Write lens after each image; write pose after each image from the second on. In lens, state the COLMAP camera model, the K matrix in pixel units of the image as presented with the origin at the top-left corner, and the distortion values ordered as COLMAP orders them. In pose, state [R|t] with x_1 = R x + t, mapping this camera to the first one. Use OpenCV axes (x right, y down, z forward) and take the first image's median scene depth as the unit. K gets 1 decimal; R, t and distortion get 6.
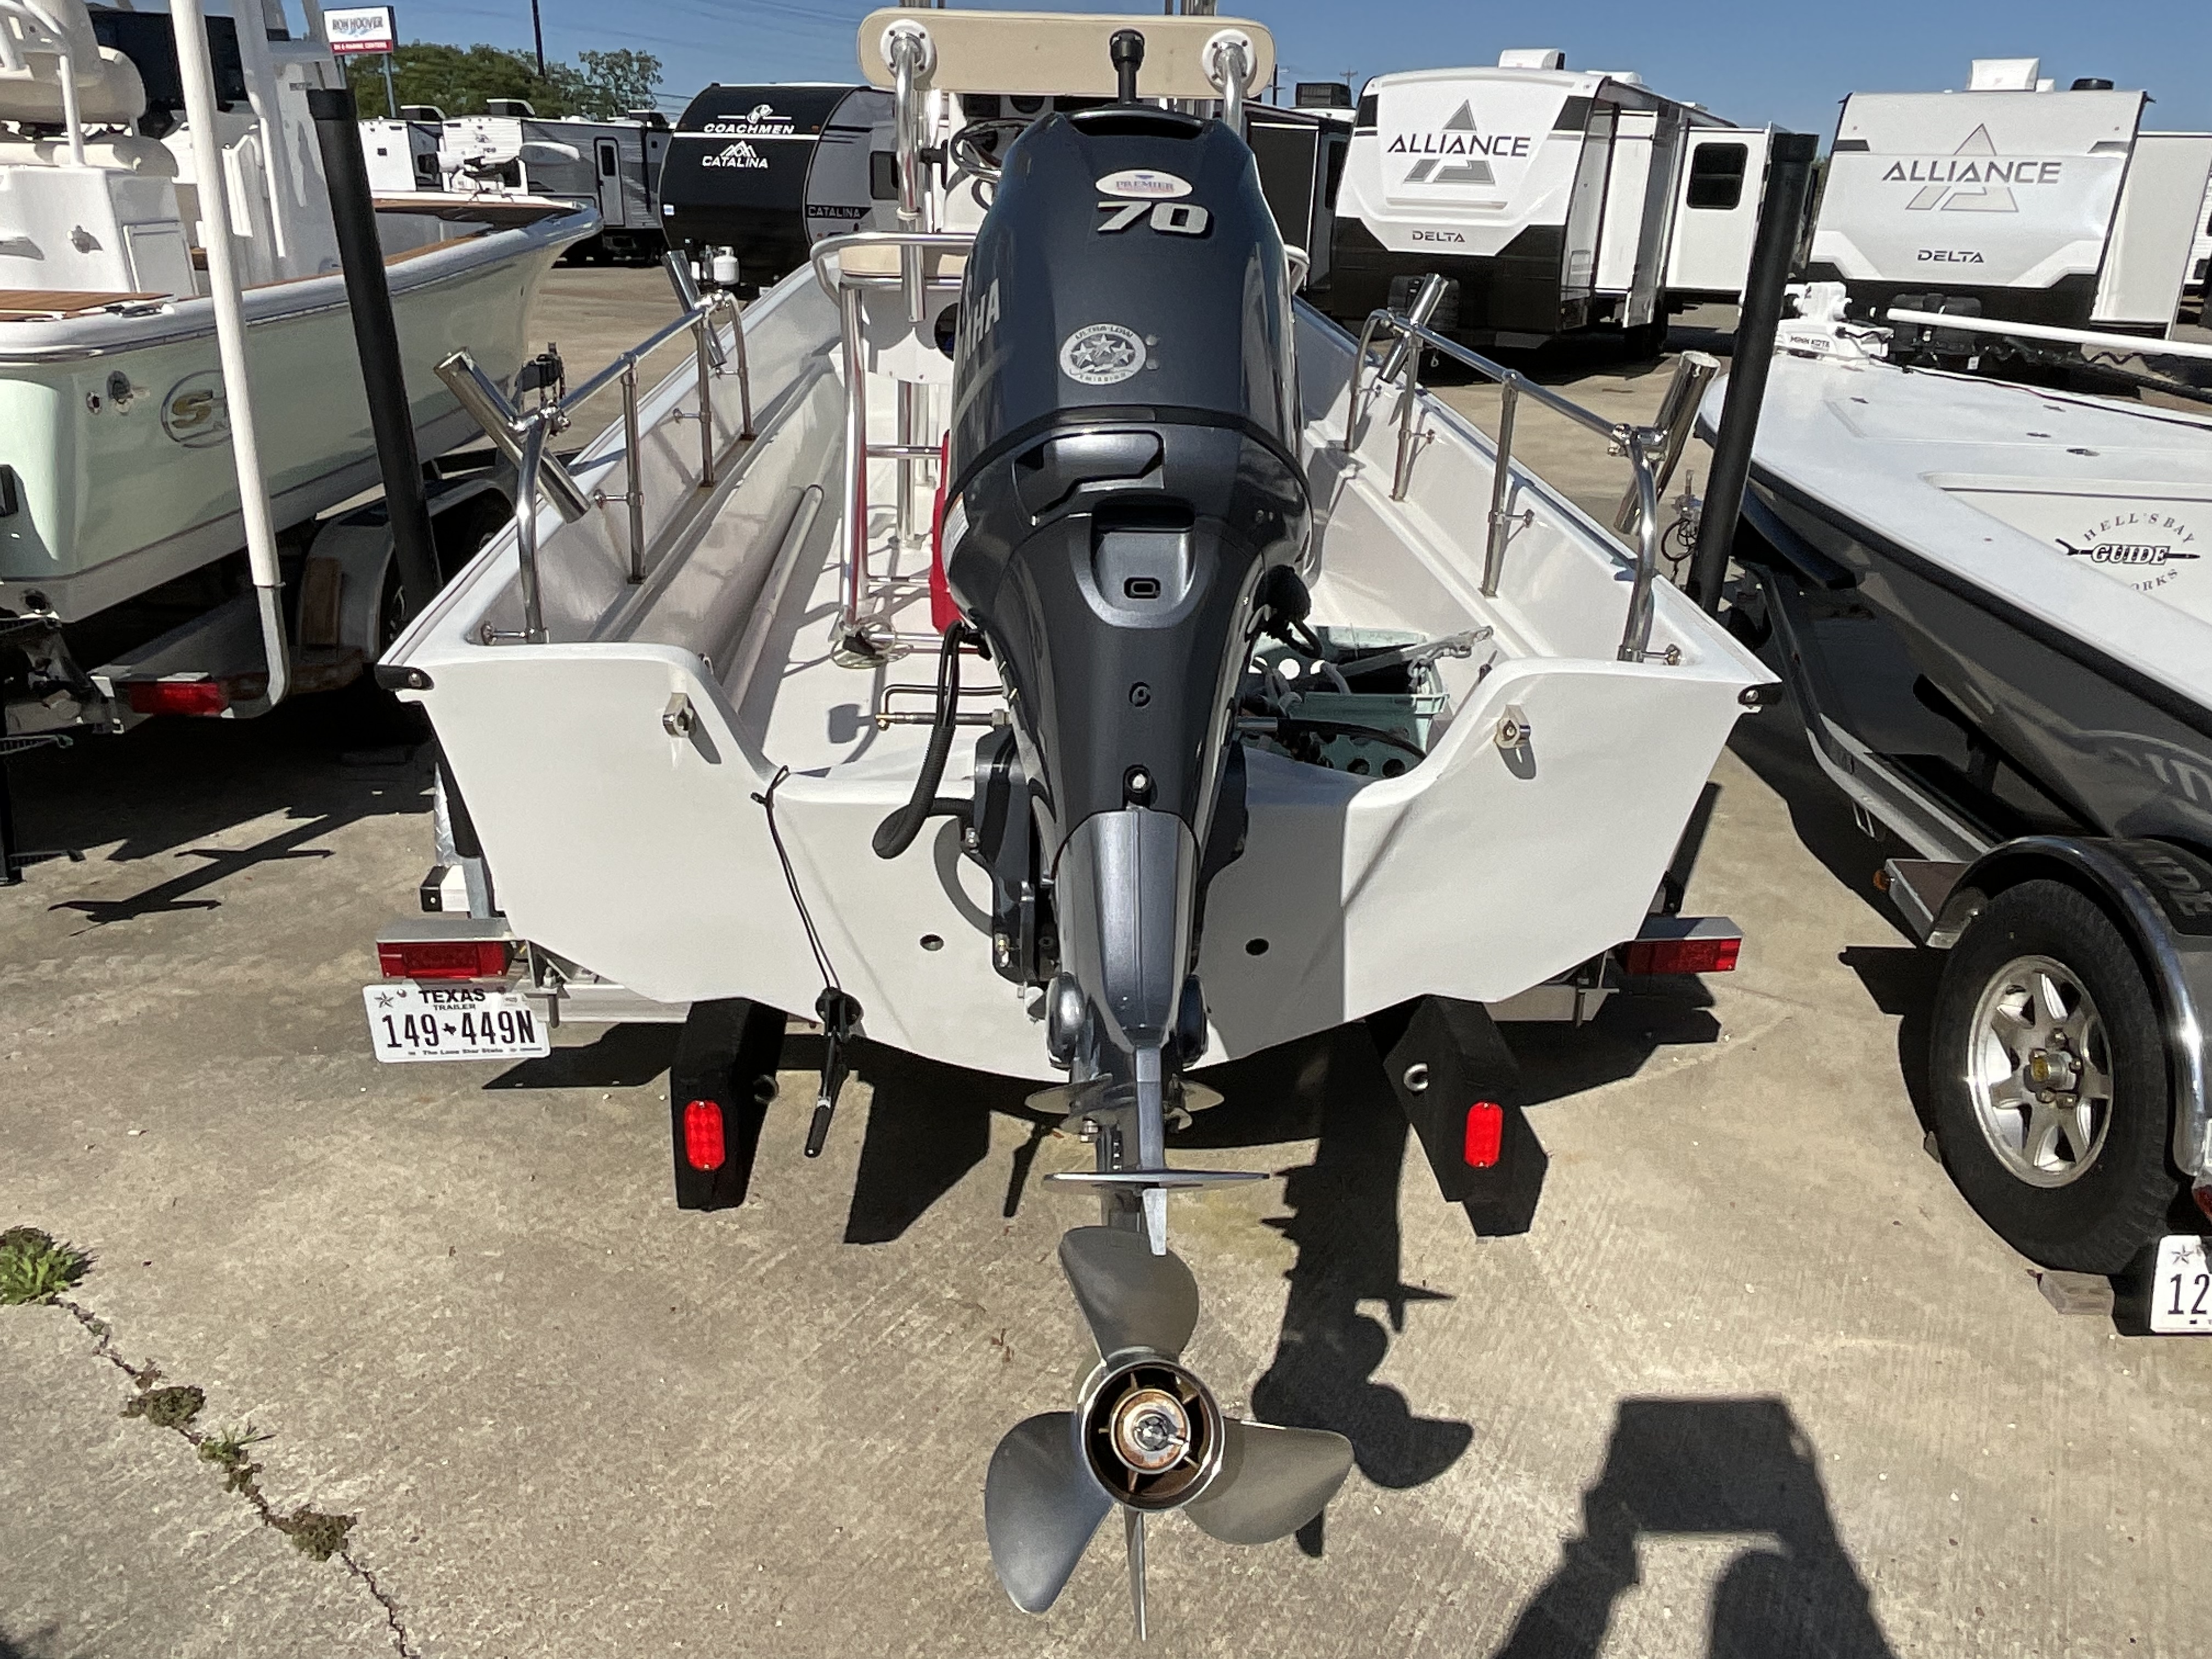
lens RADIAL K [[1521.9, 0, 1041.5], [0, 1521.9, 809.5], [0, 0, 1]] dist [0.001393, -0.015573]
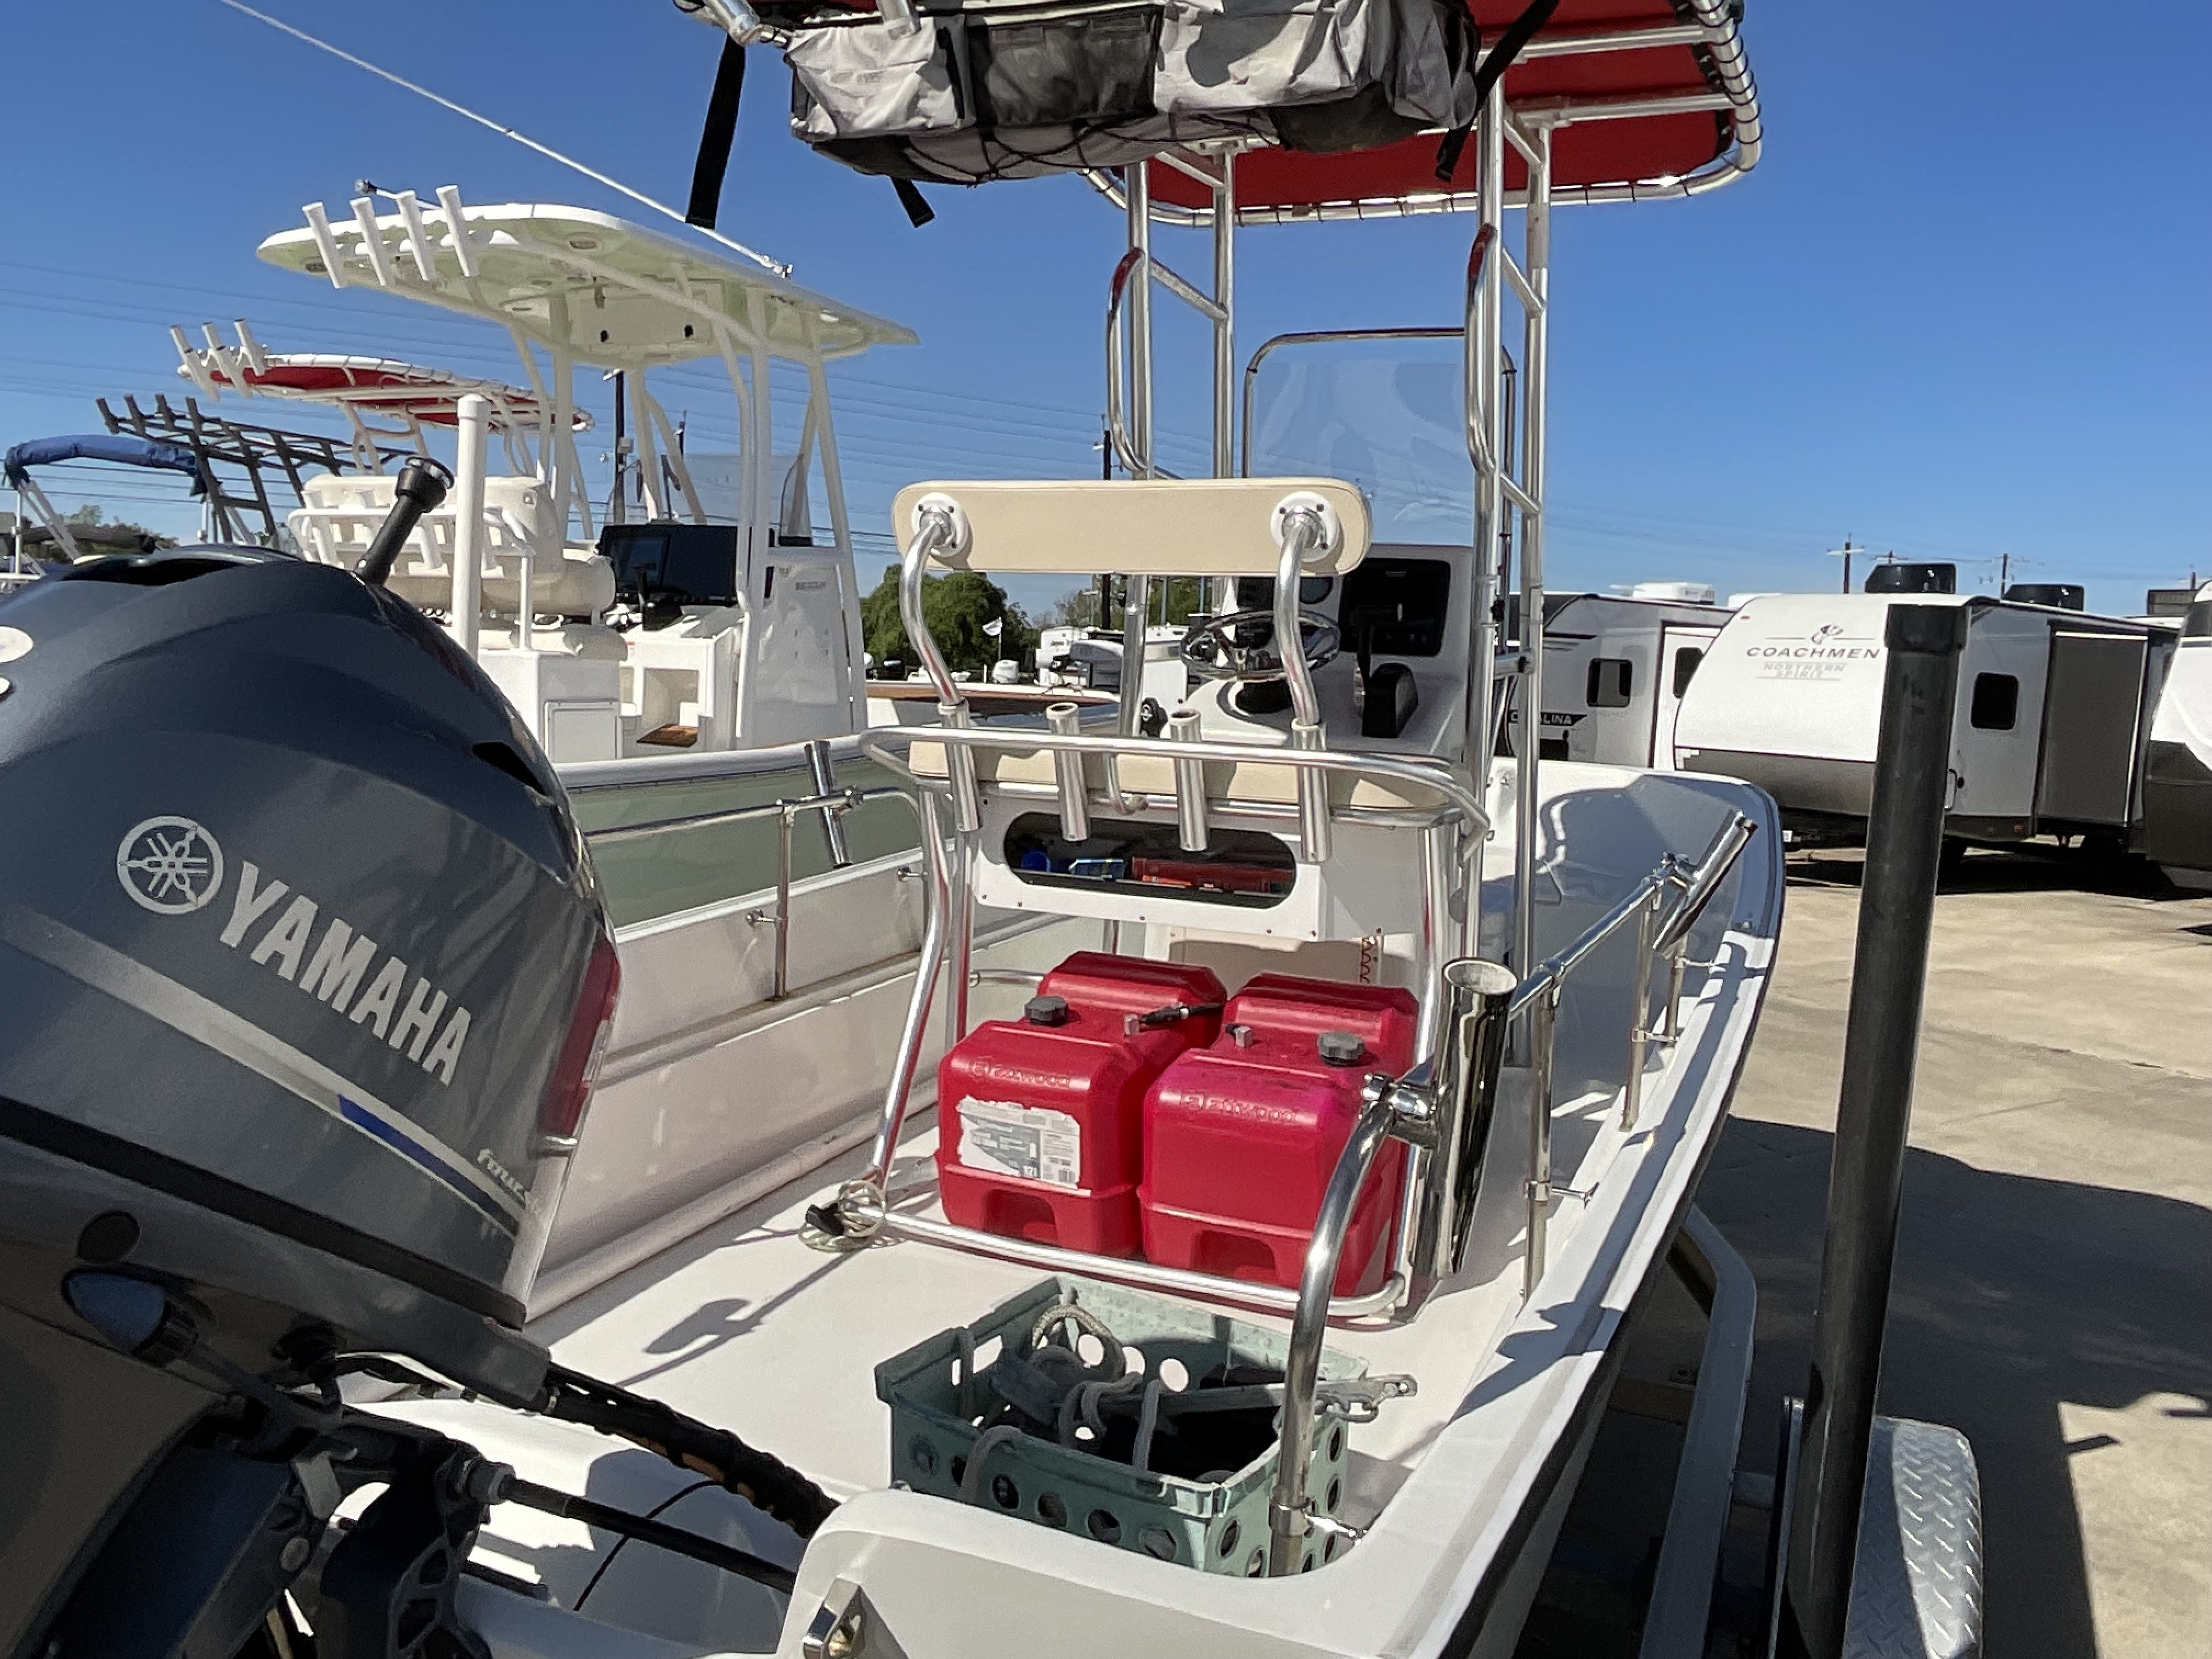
lens RADIAL K [[1628.2, 0, 1086.8], [0, 1628.2, 840.4], [0, 0, 1]] dist [0.001191, -0.012380]
pose [[0.895166, 0.061937, -0.441409, 0.247755], [-0.188458, 0.950021, -0.248884, -0.077415], [0.403933, 0.305980, 0.862099, 0.191819]]
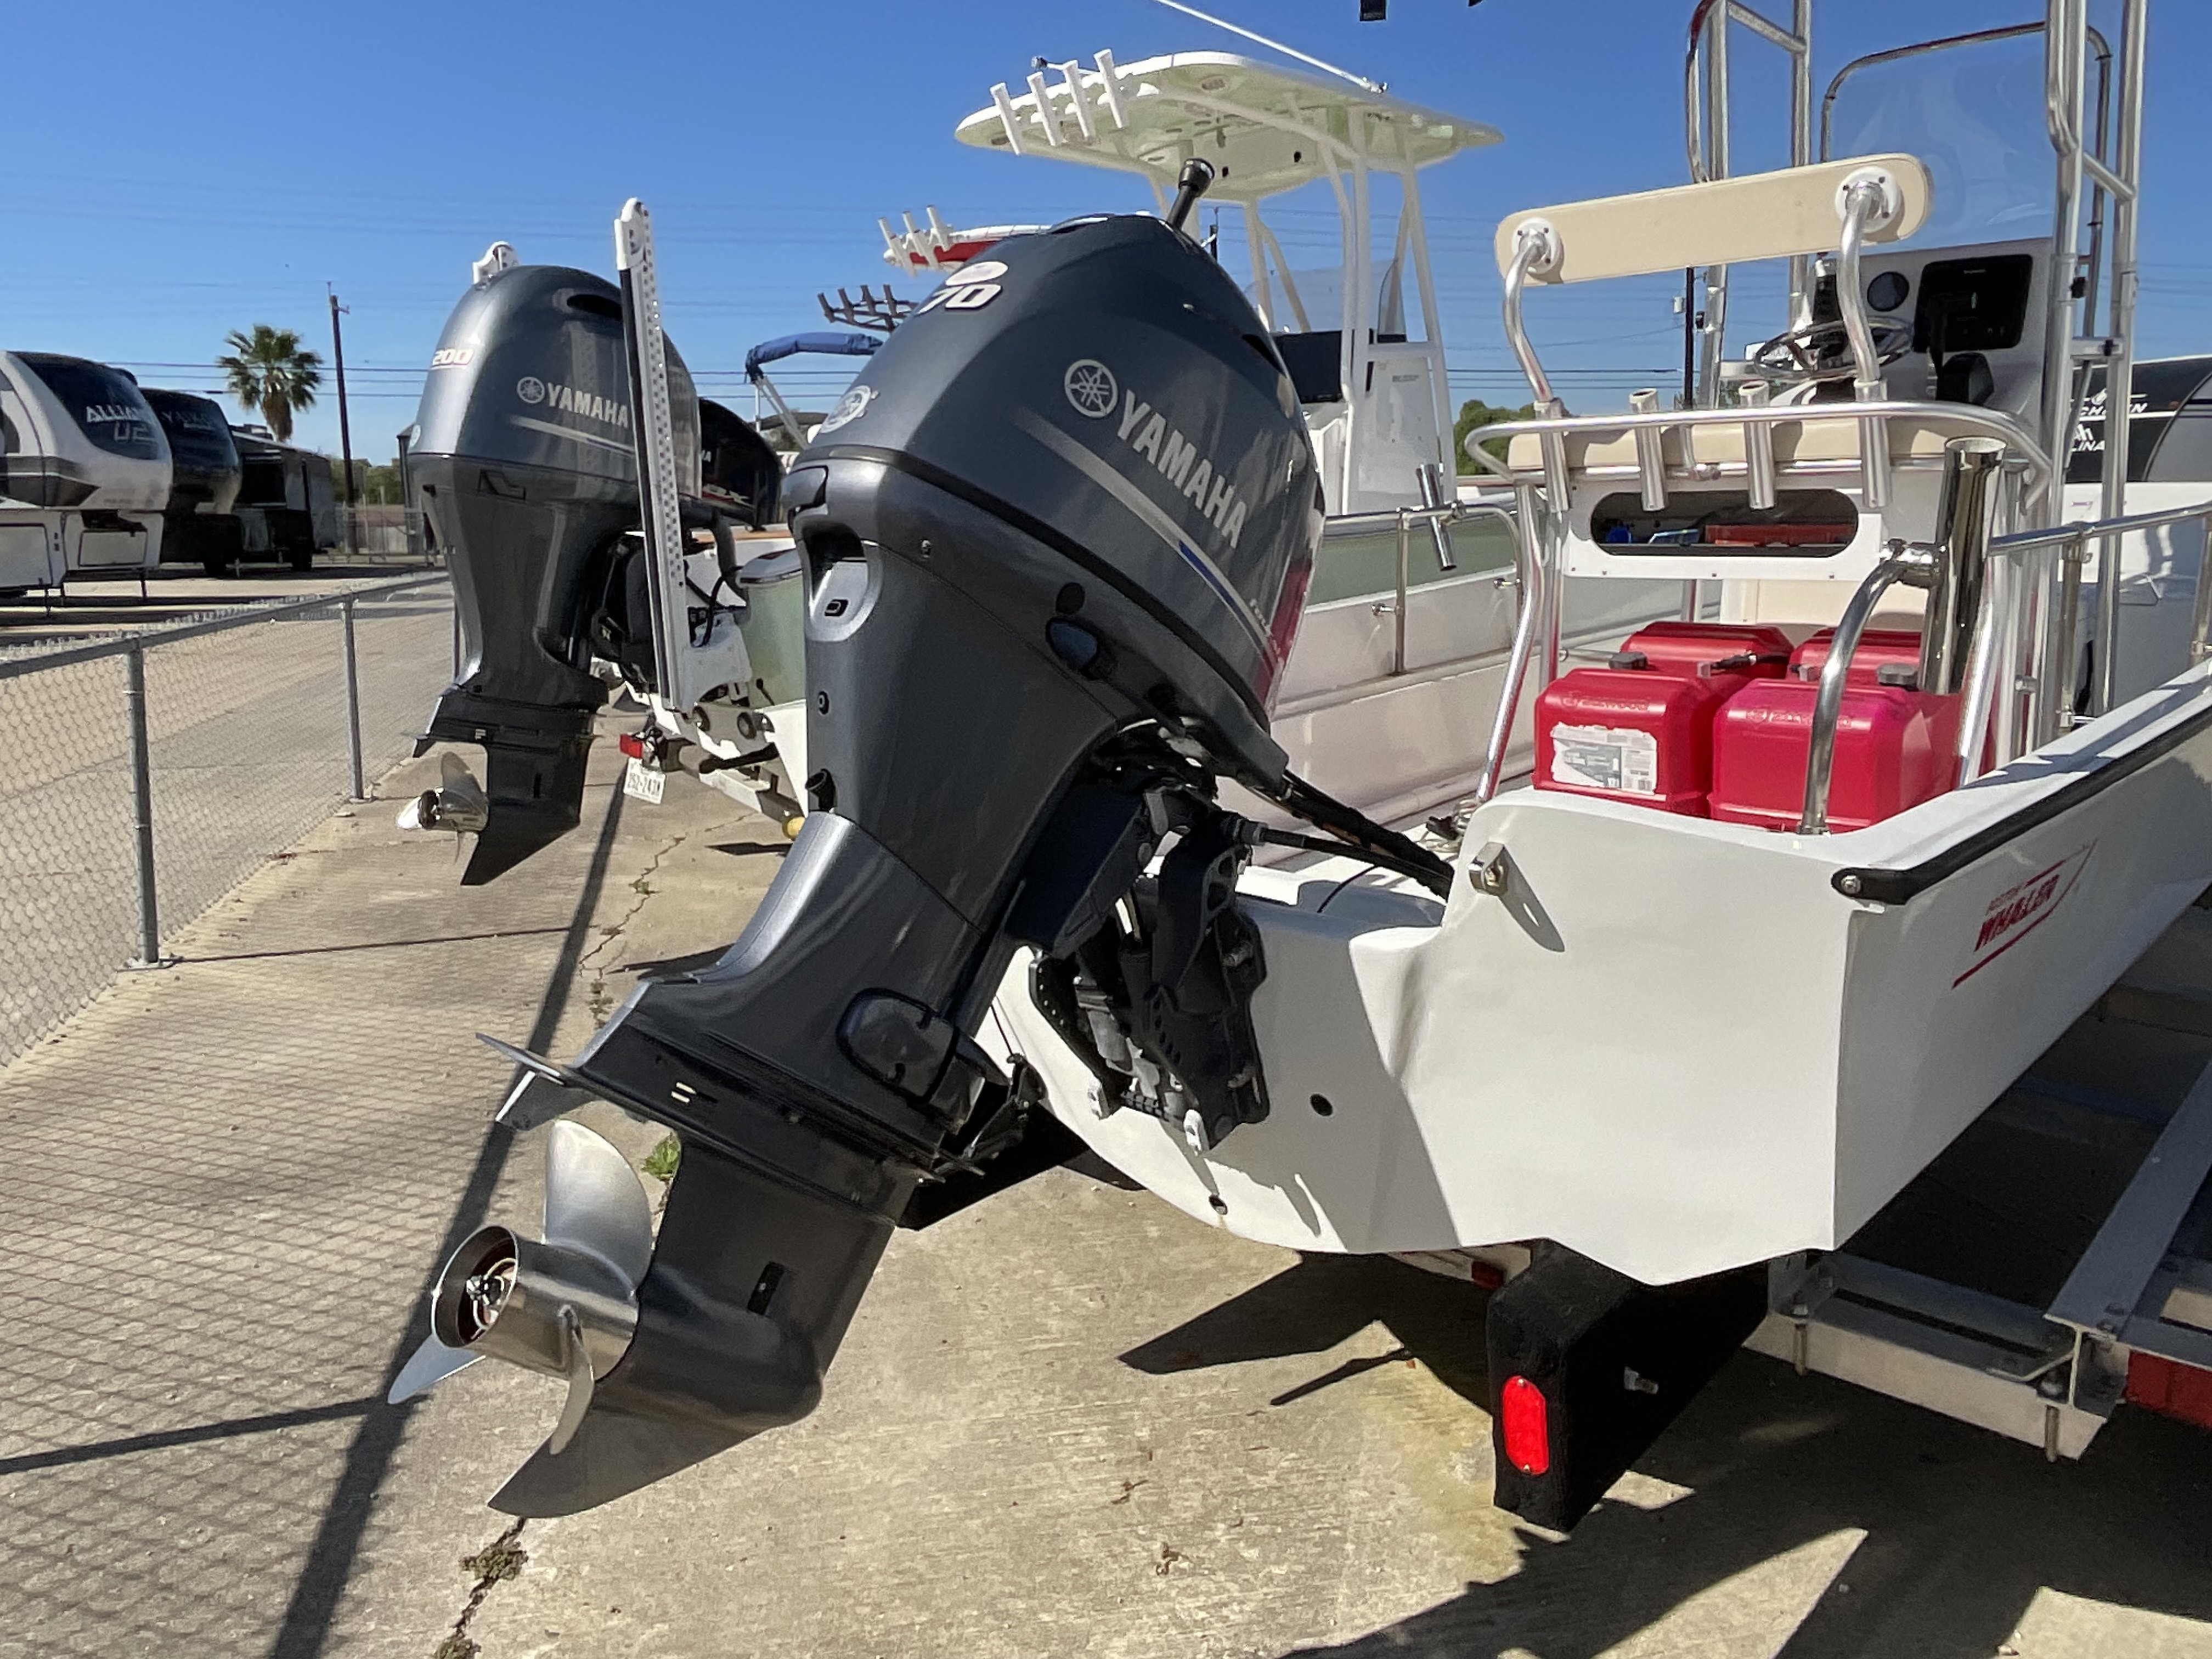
lens RADIAL K [[1521.9, 0, 1130.0], [0, 1521.9, 822.7], [0, 0, 1]] dist [0.001393, -0.015573]
pose [[0.700058, 0.108872, -0.705738, 0.301082], [-0.235426, 0.968241, -0.084164, 0.013660], [0.674162, 0.225068, 0.703456, 0.118741]]
